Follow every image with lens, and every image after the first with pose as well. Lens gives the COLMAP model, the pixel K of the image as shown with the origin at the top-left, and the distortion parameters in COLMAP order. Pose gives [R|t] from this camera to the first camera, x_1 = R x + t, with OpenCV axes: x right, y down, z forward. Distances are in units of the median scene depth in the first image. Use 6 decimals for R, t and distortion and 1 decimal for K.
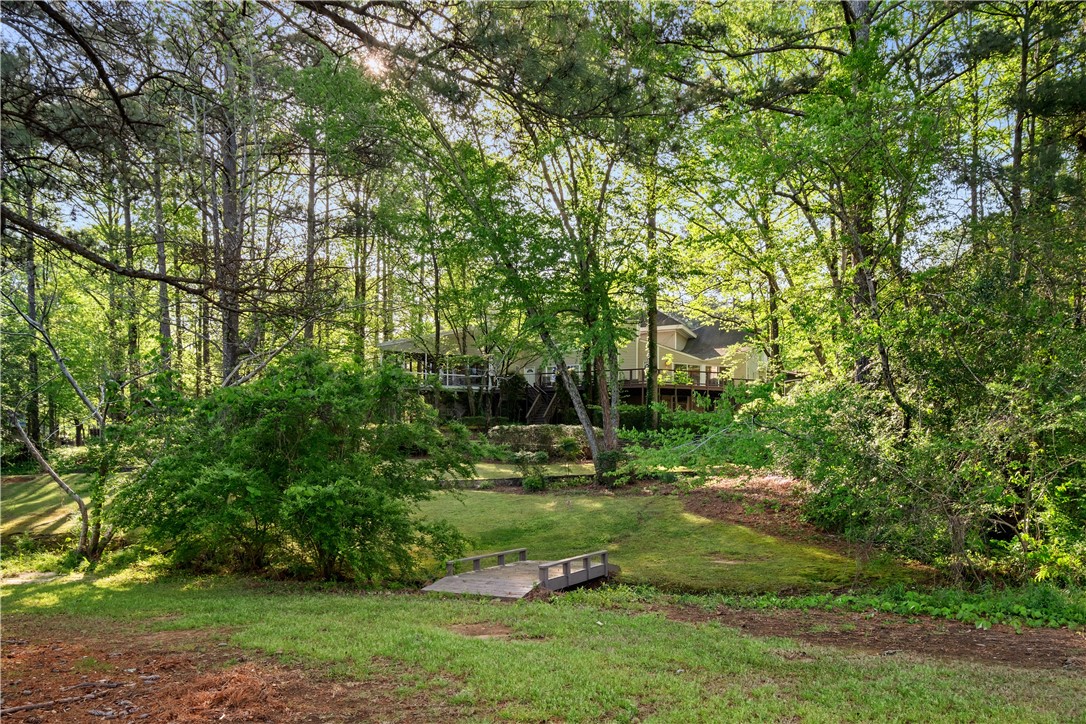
lens RADIAL K [[783.7, 0, 543.0], [0, 783.7, 362.3], [0, 0, 1]] dist [0.000310, 0.000014]
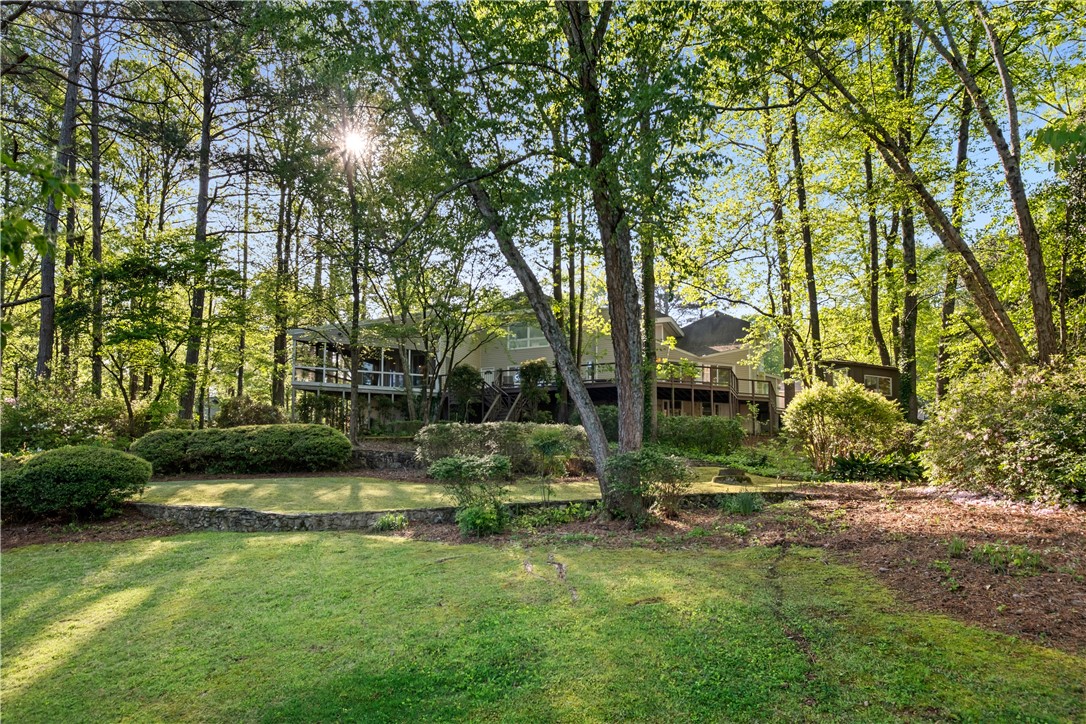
lens RADIAL K [[688.3, 0, 542.7], [0, 688.3, 361.9], [0, 0, 1]] dist [0.000110, 0.000001]
pose [[0.998513, 0.005658, 0.054215, 0.001992], [-0.002726, 0.998537, -0.054006, 0.073357], [-0.054441, 0.053778, 0.997068, 0.521056]]
